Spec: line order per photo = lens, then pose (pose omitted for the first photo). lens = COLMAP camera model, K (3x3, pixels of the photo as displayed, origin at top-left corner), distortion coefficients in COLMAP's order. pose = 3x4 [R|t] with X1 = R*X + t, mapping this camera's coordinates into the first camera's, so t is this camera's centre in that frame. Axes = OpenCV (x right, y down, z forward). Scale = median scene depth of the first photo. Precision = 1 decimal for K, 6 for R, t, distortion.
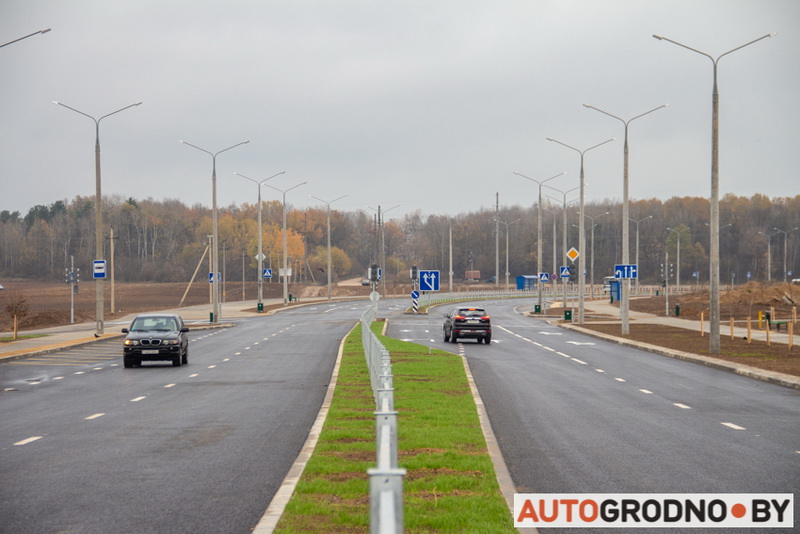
lens RADIAL K [[1479.9, 0, 400.0], [0, 1479.9, 265.7], [0, 0, 1]] dist [0.044575, 0.000000]
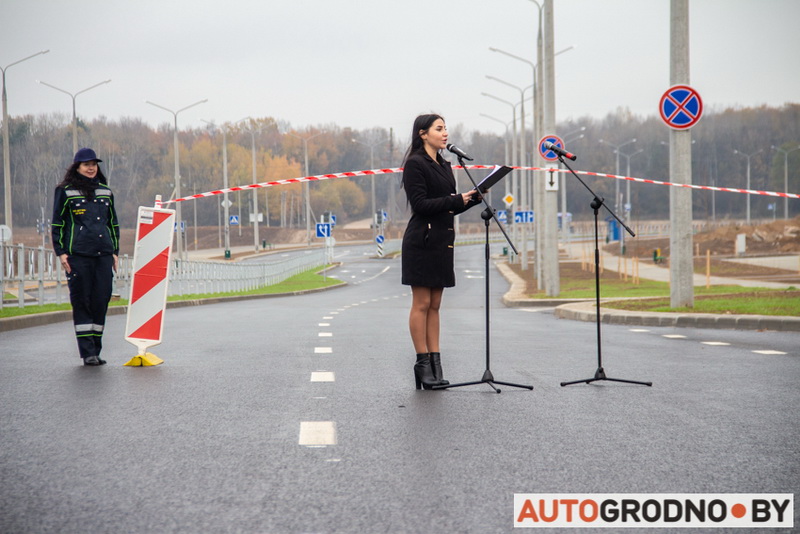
lens RADIAL K [[2038.0, 0, 400.2], [0, 2038.0, 268.0], [0, 0, 1]] dist [0.160118, 0.000000]
pose [[0.999569, -0.017880, -0.023286, 0.042575], [0.018665, 0.999250, 0.033922, -0.005751], [0.022662, -0.034342, 0.999153, -0.290554]]
